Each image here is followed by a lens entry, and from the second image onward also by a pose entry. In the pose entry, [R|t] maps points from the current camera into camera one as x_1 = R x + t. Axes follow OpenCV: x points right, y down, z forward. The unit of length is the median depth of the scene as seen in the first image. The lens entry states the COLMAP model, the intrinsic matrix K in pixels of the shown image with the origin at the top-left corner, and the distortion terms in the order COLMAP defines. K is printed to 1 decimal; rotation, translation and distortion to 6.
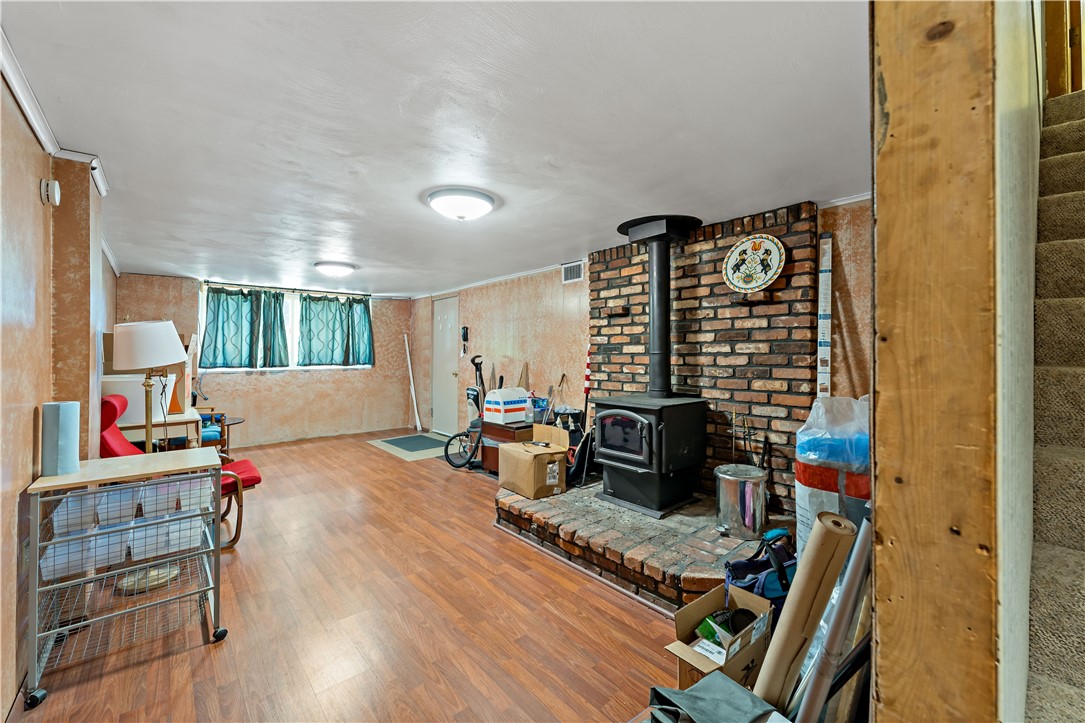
lens RADIAL K [[442.4, 0, 549.9], [0, 442.4, 355.9], [0, 0, 1]] dist [-0.000695, -0.000054]
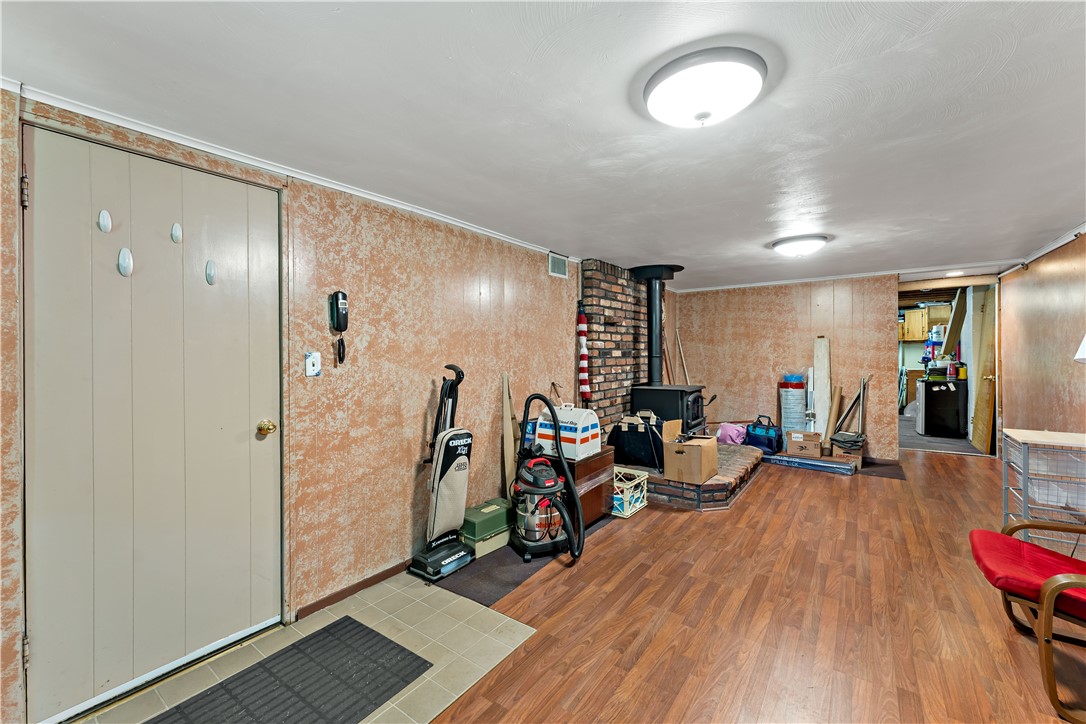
lens RADIAL K [[442.8, 0, 550.5], [0, 442.8, 356.4], [0, 0, 1]] dist [-0.000695, -0.000054]
pose [[-0.230692, -0.004342, 0.973017, -0.906359], [0.012573, 0.999893, 0.007443, -0.017055], [-0.972946, 0.013951, -0.230612, 1.374765]]
